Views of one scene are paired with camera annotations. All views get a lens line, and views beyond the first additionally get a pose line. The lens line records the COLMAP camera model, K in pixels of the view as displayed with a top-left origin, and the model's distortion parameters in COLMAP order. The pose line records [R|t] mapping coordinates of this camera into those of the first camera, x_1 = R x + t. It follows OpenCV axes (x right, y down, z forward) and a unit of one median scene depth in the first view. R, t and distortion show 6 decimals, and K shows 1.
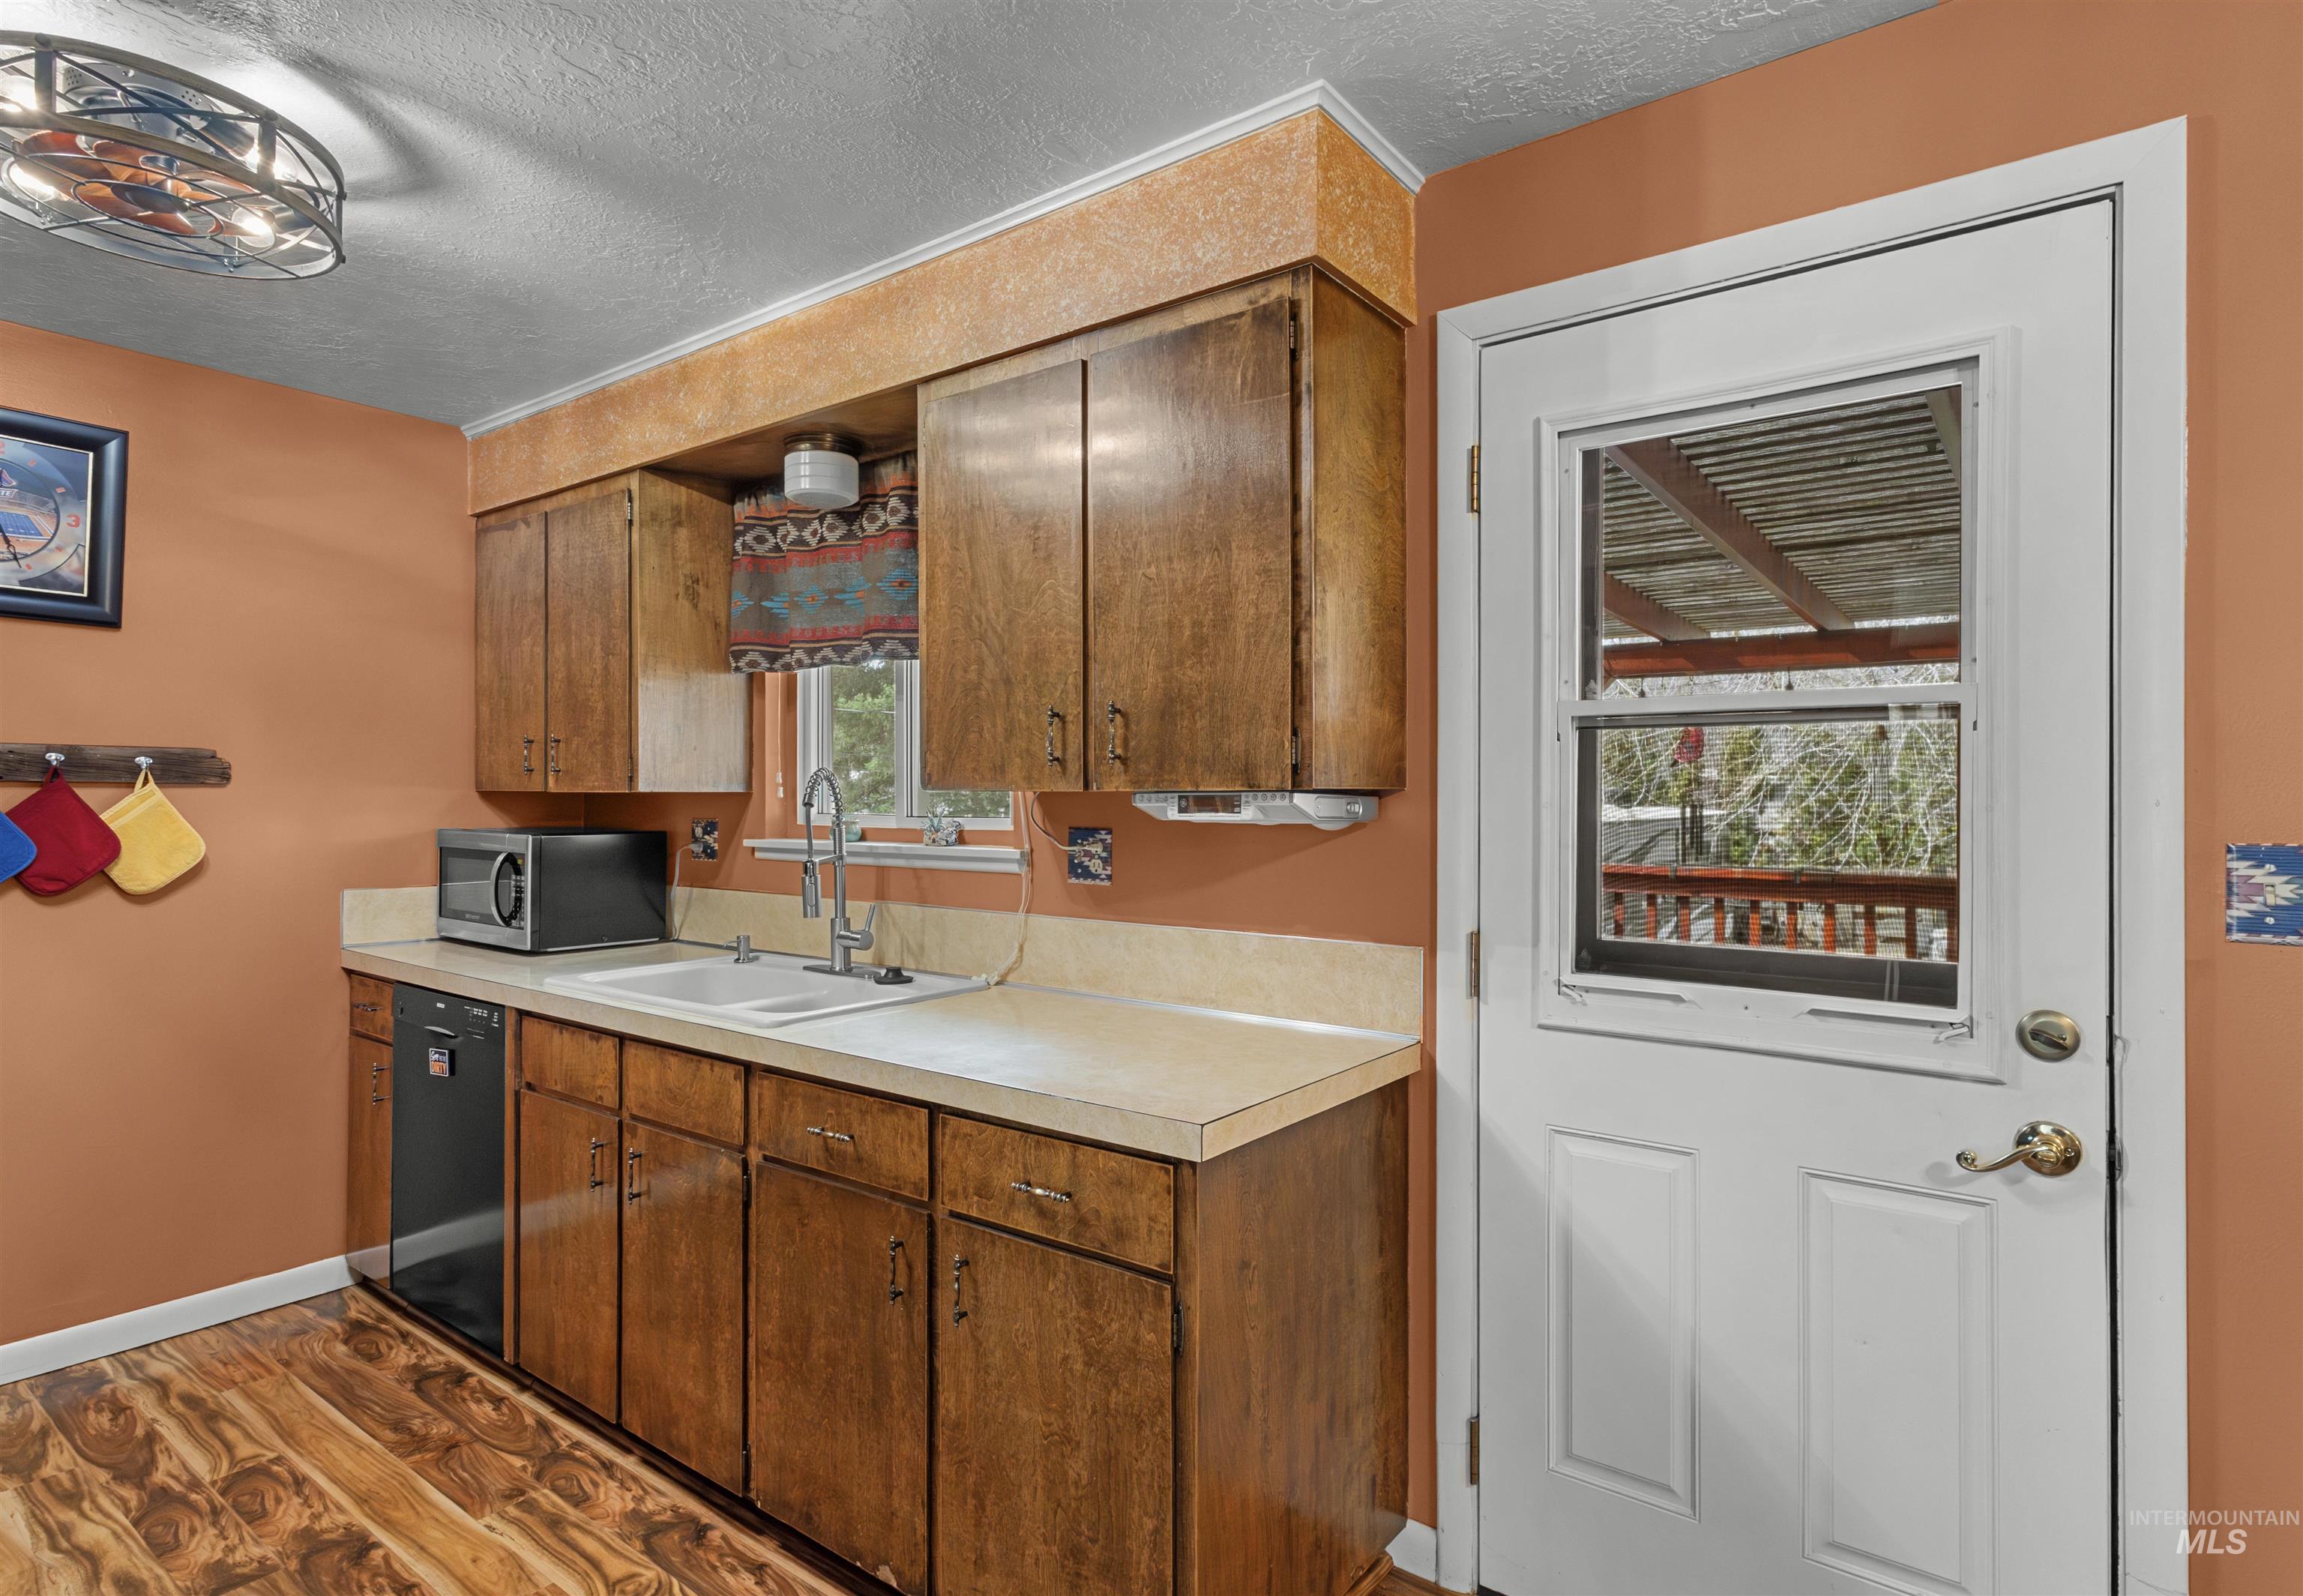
lens RADIAL K [[1197.1, 0, 1208.2], [0, 1197.1, 797.2], [0, 0, 1]] dist [0.004651, -0.004300]
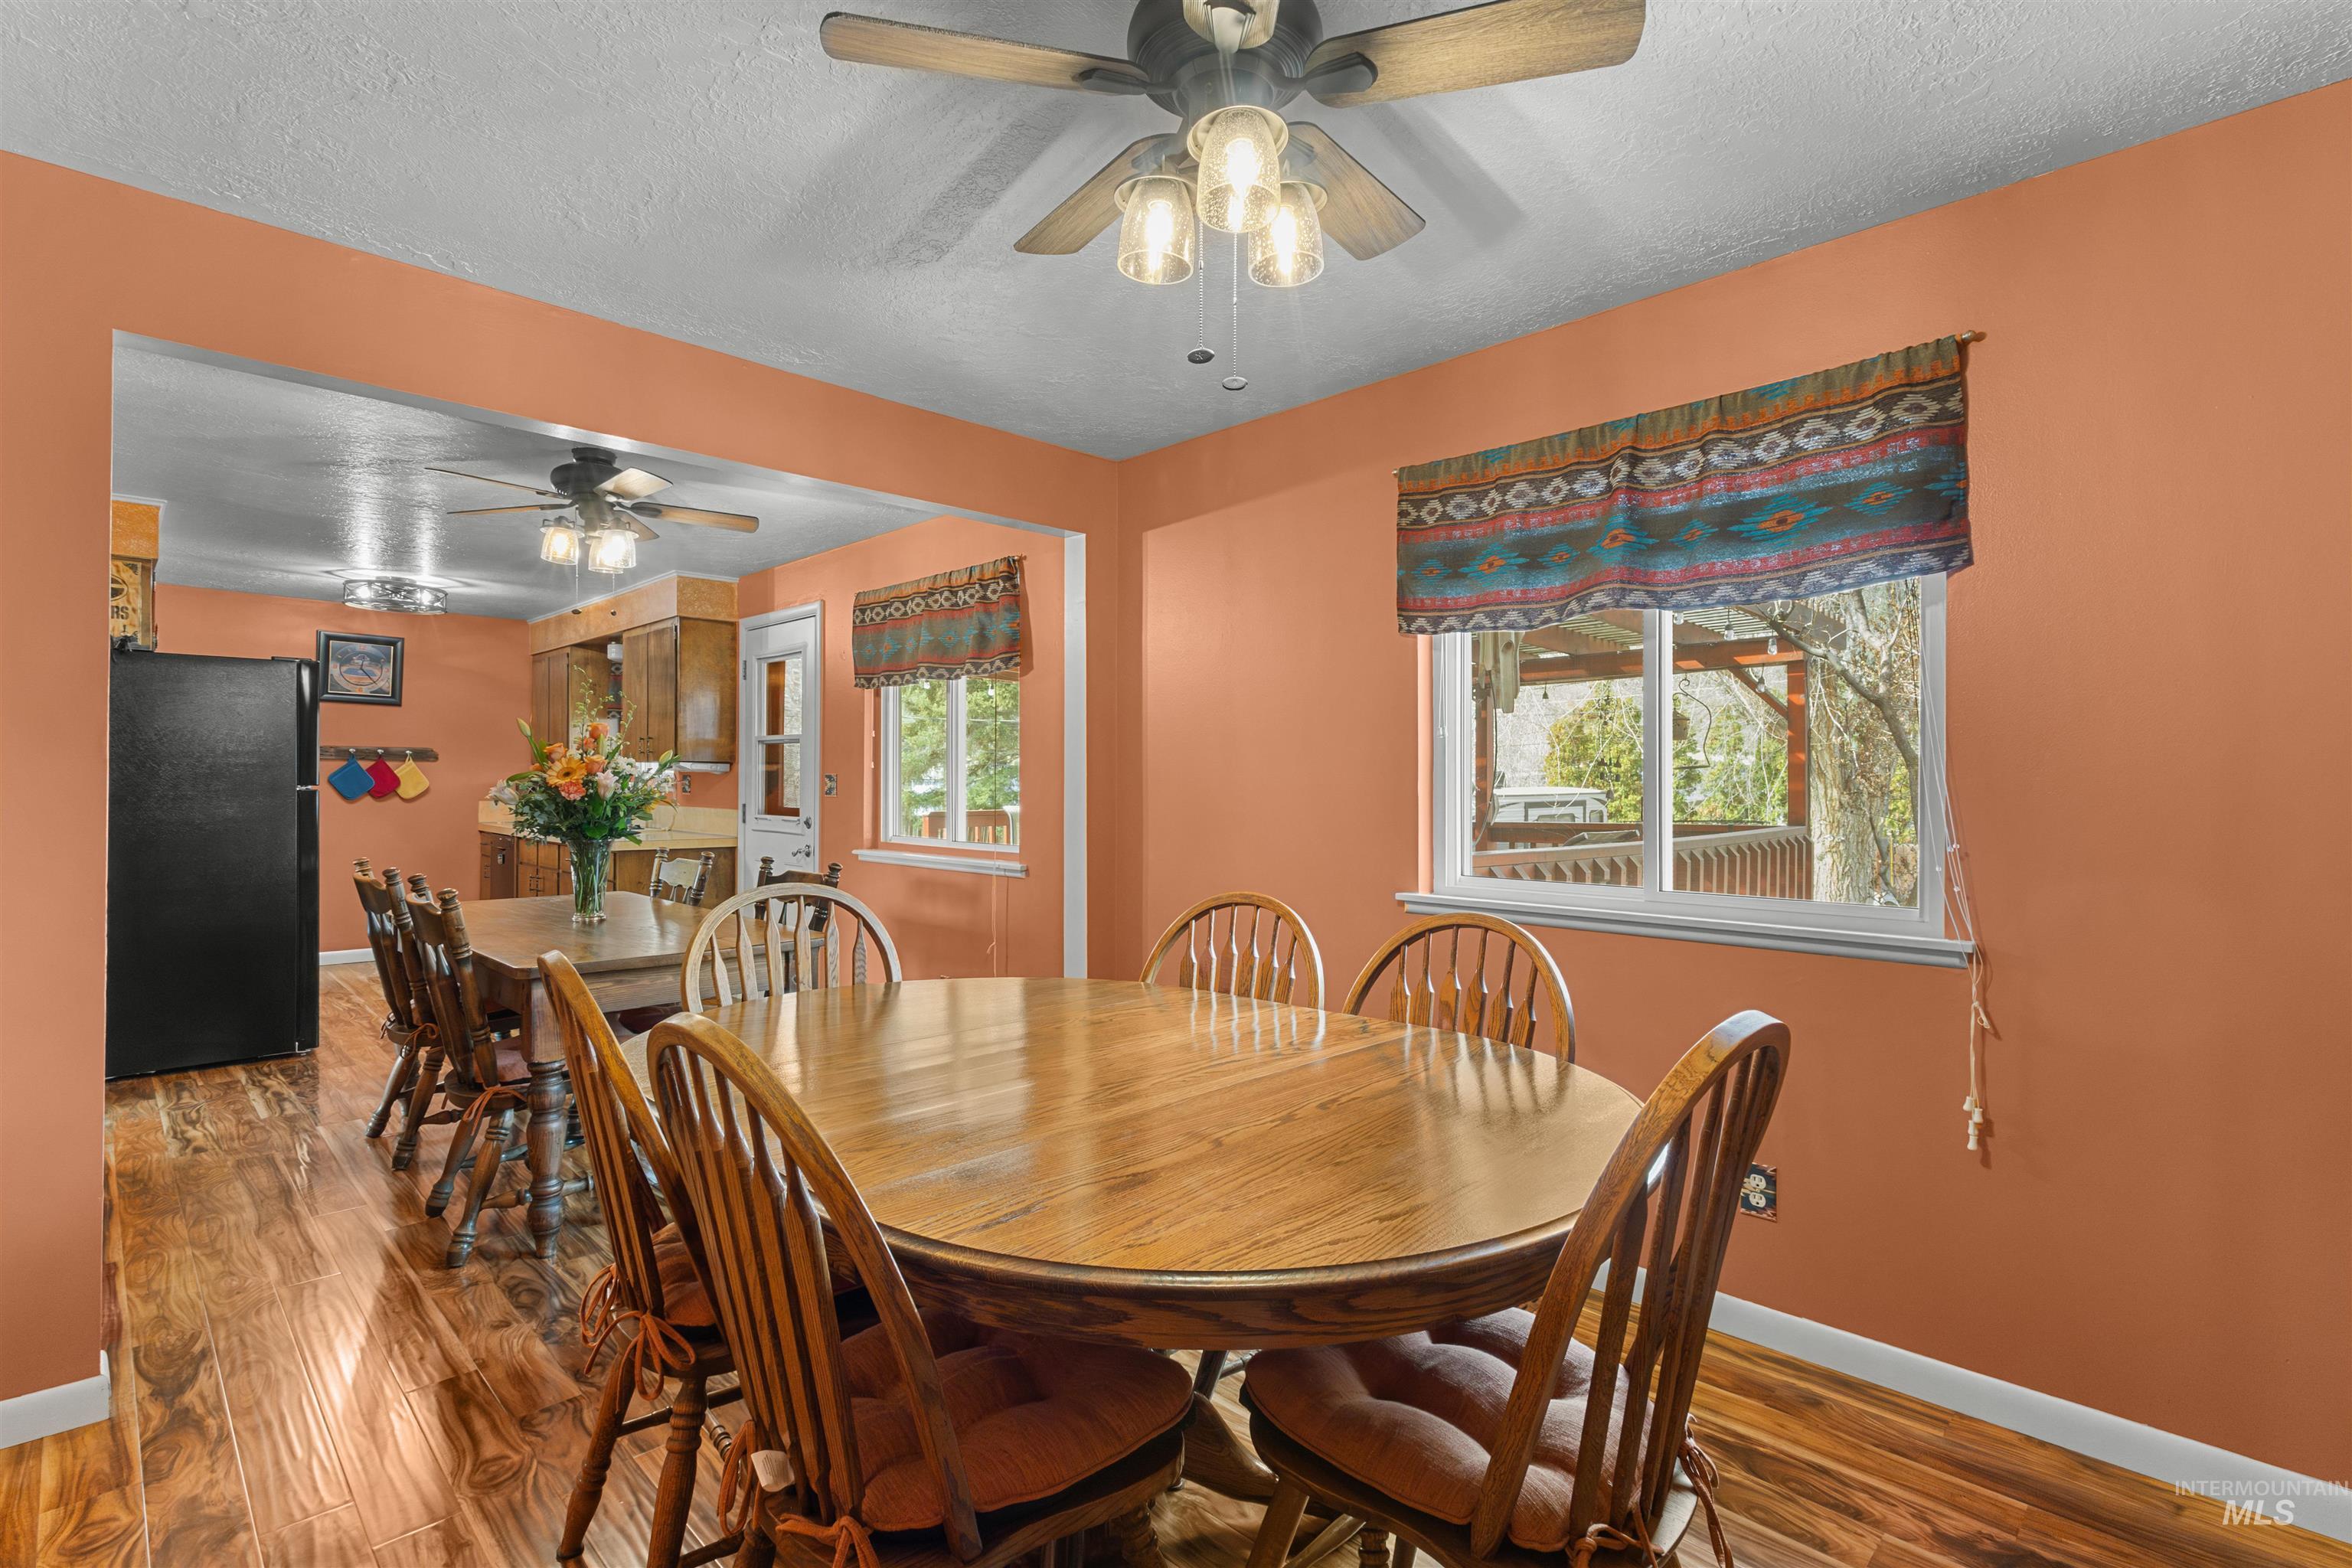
lens RADIAL K [[1079.0, 0, 1175.7], [0, 1079.0, 783.6], [0, 0, 1]] dist [0.002103, 0.001091]
pose [[0.988085, 0.006671, -0.153763, 1.337016], [-0.006863, 0.999976, -0.000723, 0.034046], [0.153754, 0.001770, 0.988108, -1.284906]]
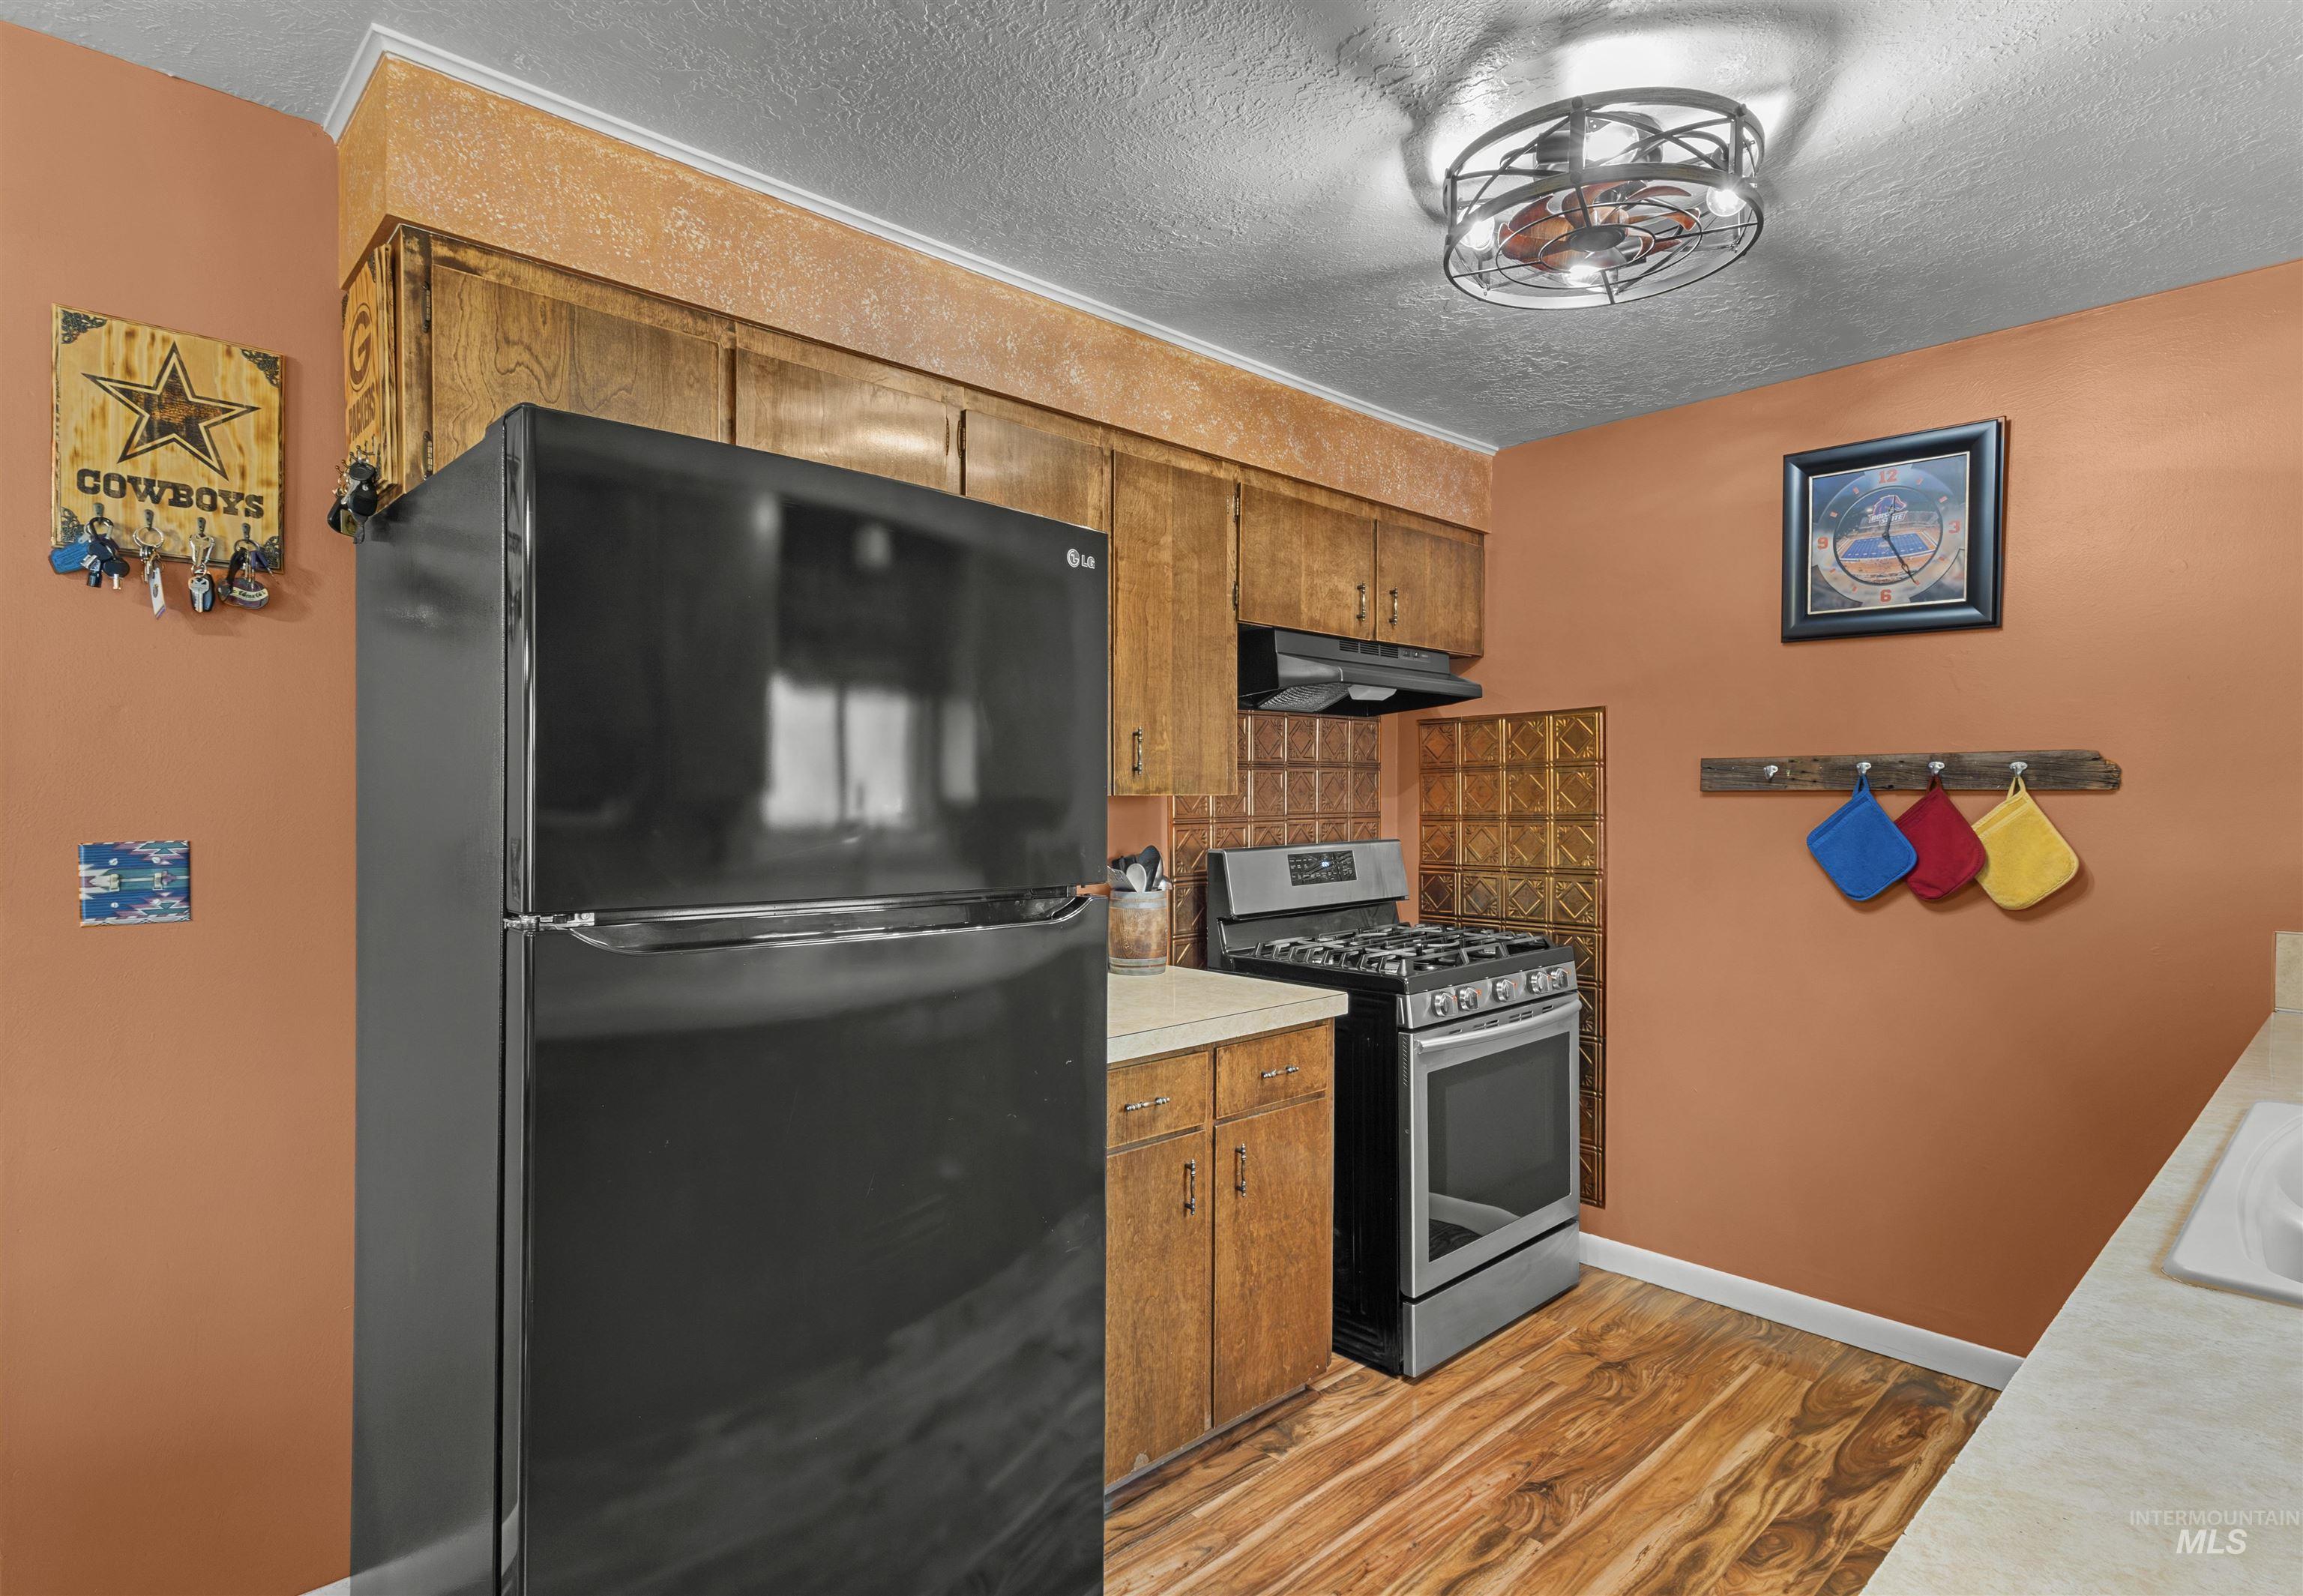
lens RADIAL K [[1197.1, 0, 1134.1], [0, 1197.1, 805.8], [0, 0, 1]] dist [0.004651, -0.004300]
pose [[-0.190366, 0.007357, -0.981686, 0.154442], [-0.002833, 0.999964, 0.008043, -0.005627], [0.981709, 0.004312, -0.190339, 0.512796]]
